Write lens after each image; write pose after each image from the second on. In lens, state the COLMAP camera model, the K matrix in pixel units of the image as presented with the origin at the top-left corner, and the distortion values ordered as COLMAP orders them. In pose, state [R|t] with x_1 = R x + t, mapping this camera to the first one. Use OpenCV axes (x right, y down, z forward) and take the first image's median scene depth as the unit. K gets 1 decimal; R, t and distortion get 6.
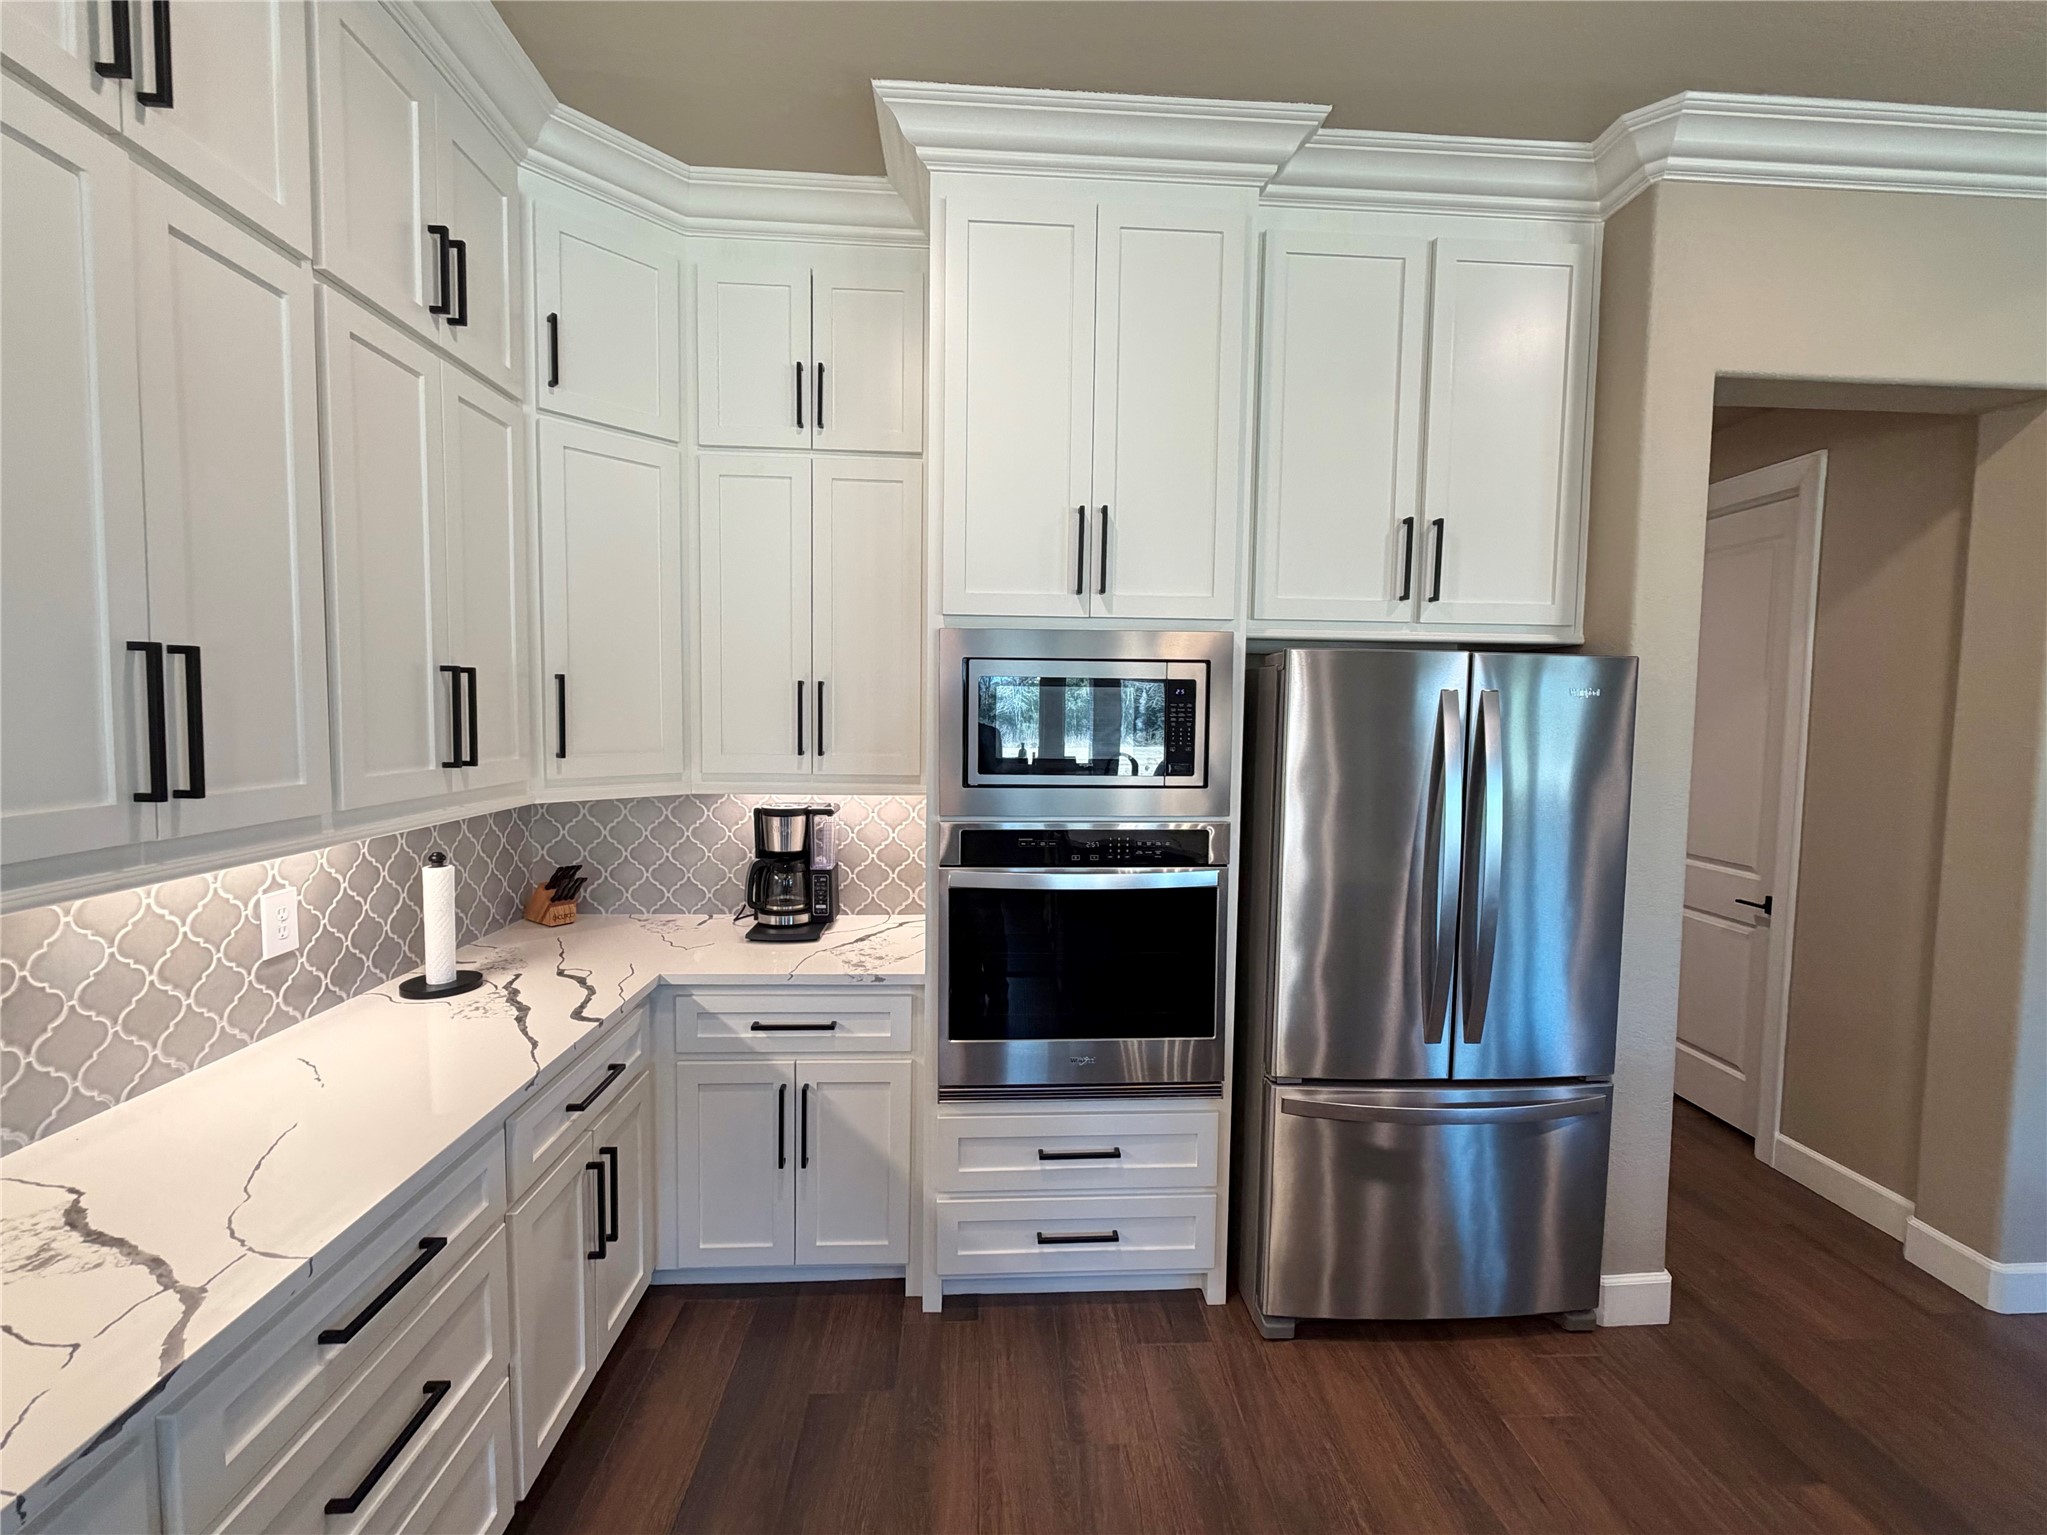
lens RADIAL K [[867.2, 0, 1027.5], [0, 867.2, 768.2], [0, 0, 1]] dist [0.001077, 0.000207]
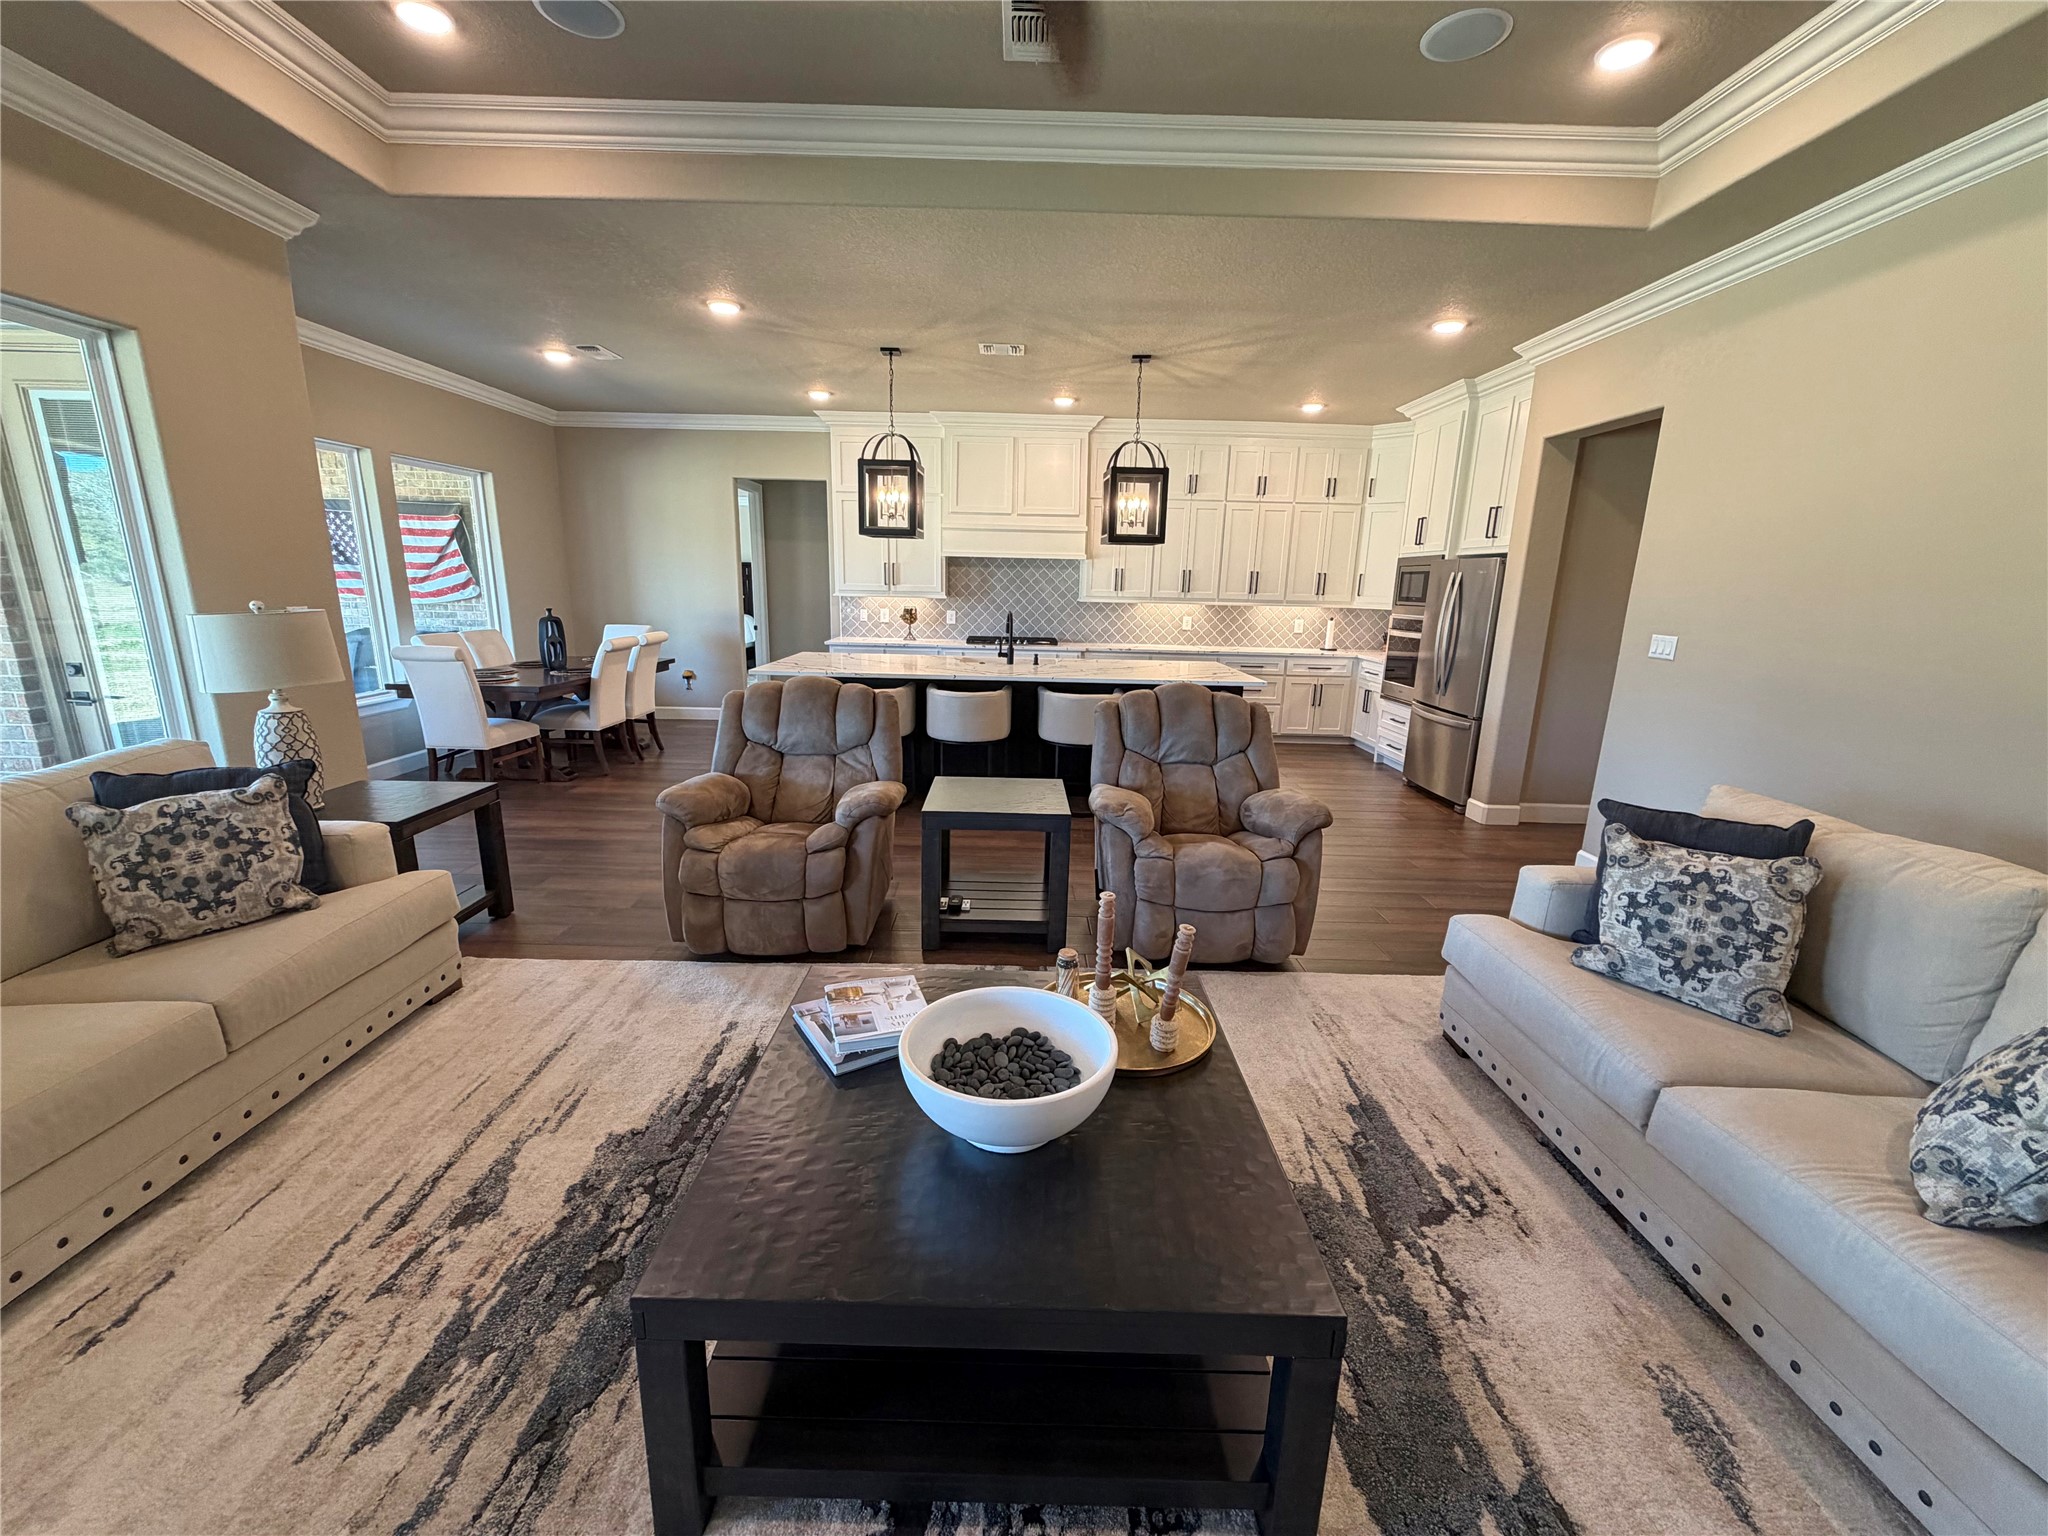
lens RADIAL K [[815.5, 0, 1017.8], [0, 815.5, 769.9], [0, 0, 1]] dist [-0.001120, 0.000343]
pose [[-0.050719, 0.210736, -0.976226, 3.456761], [-0.091915, 0.972351, 0.214675, 0.105866], [0.994474, 0.100618, -0.029947, -0.336373]]
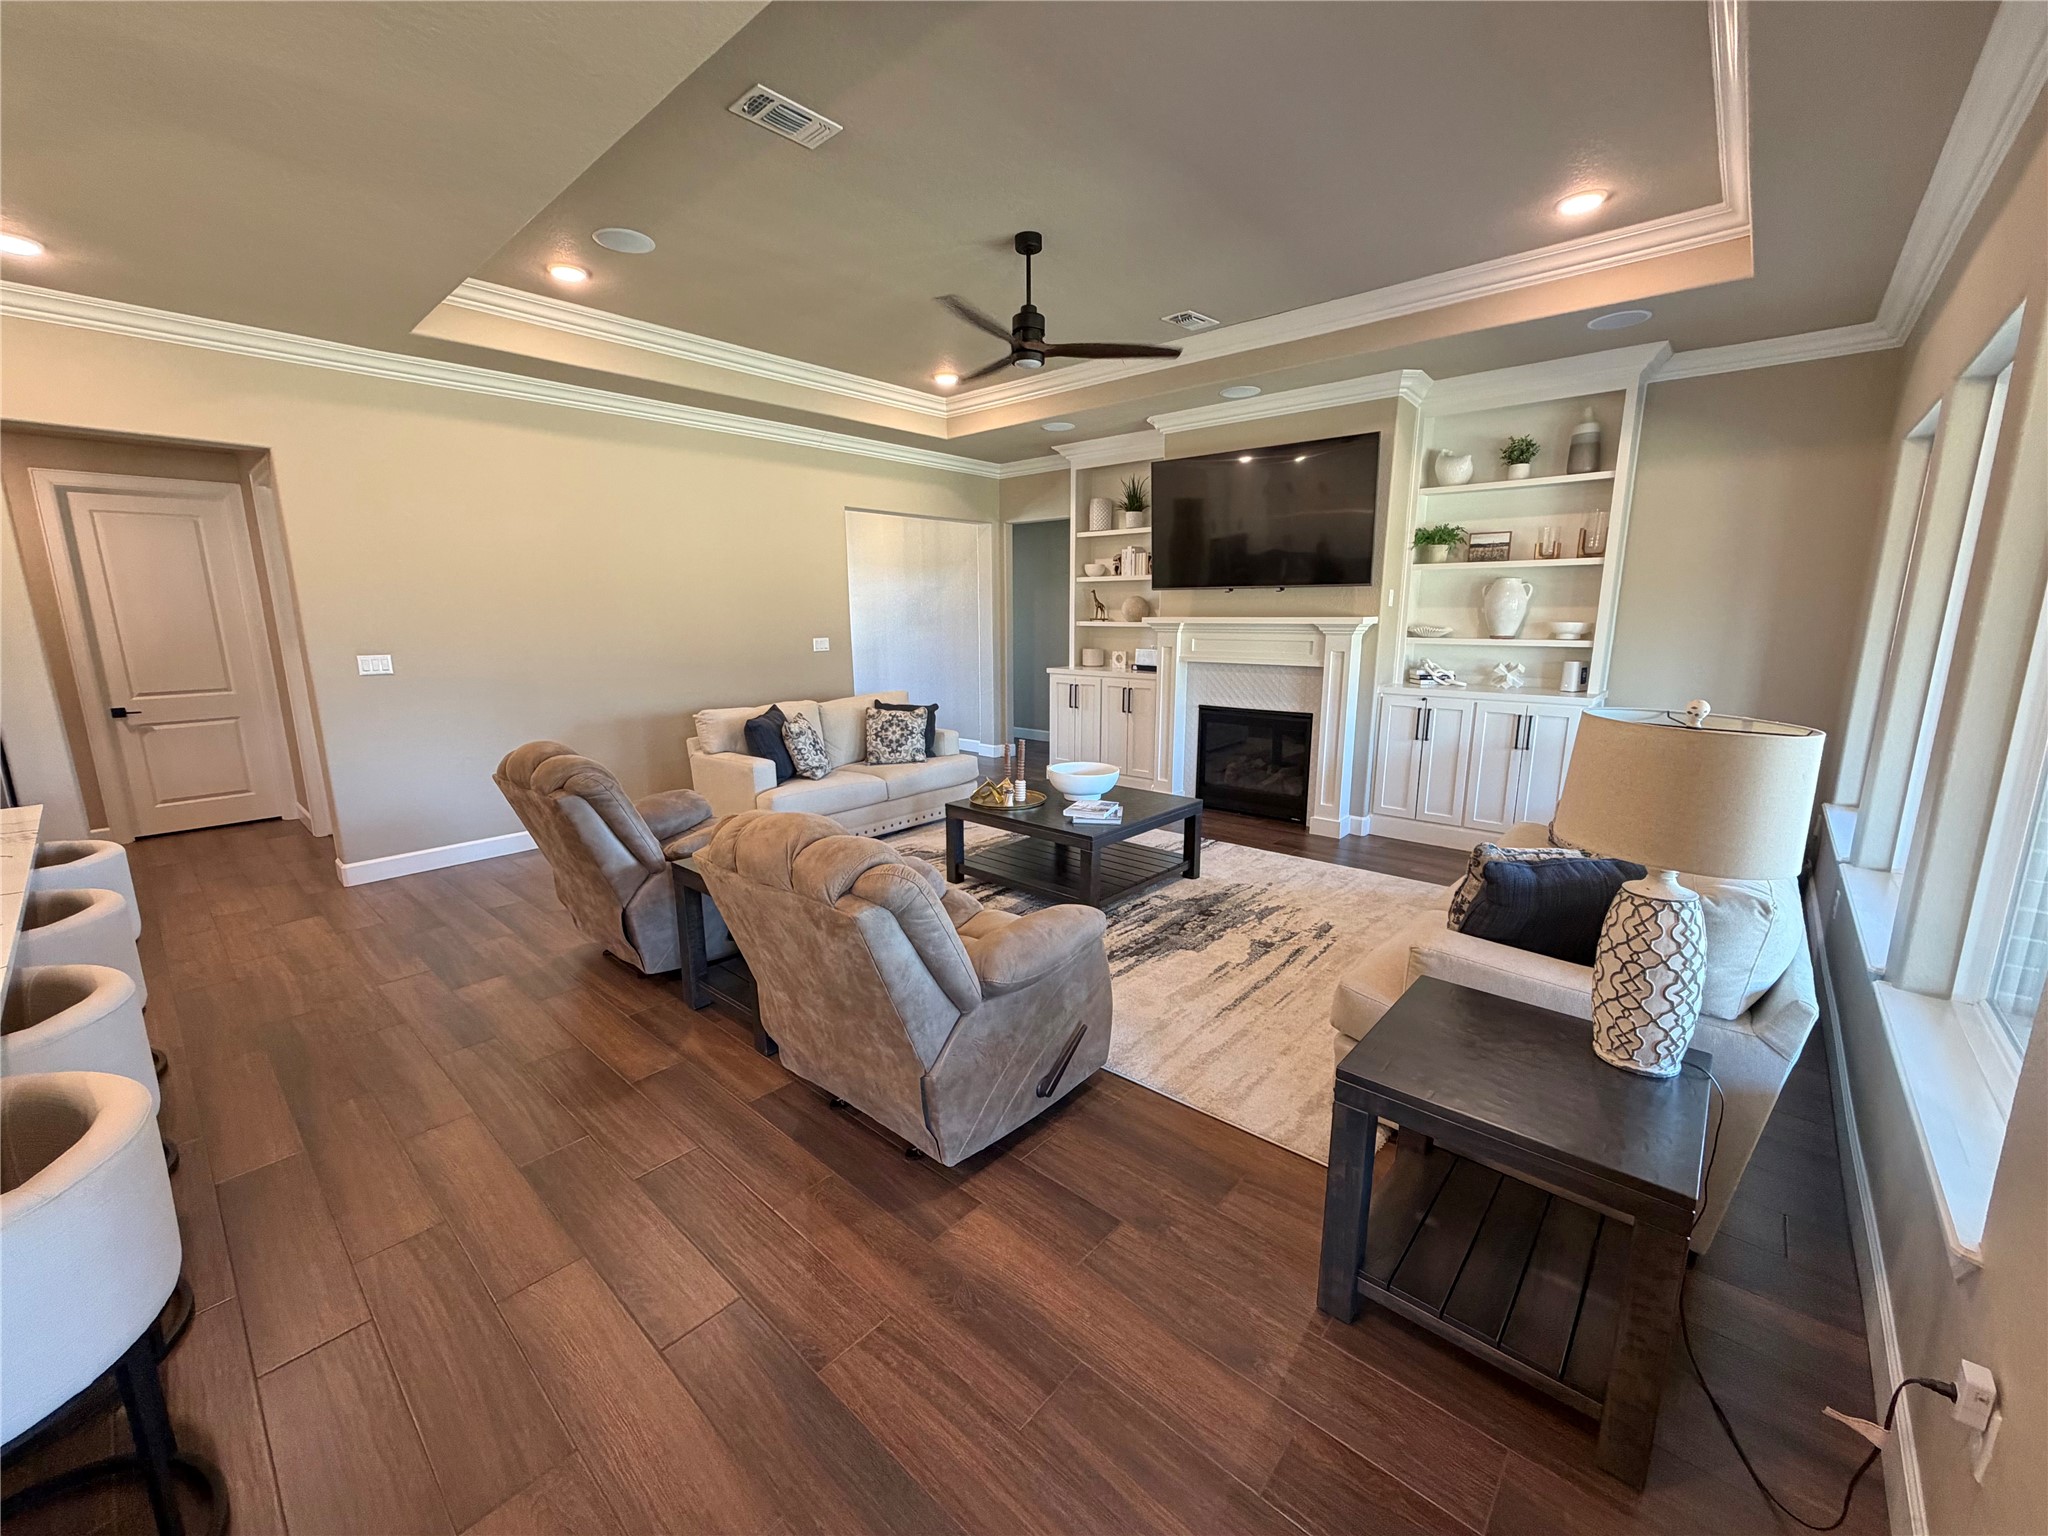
lens RADIAL K [[814.2, 0, 1017.8], [0, 814.2, 770.1], [0, 0, 1]] dist [-0.000617, -0.000056]
pose [[0.705826, -0.158064, 0.690525, 1.067183], [0.065582, 0.985182, 0.158477, 0.144385], [-0.705343, -0.066572, 0.705734, -1.821620]]
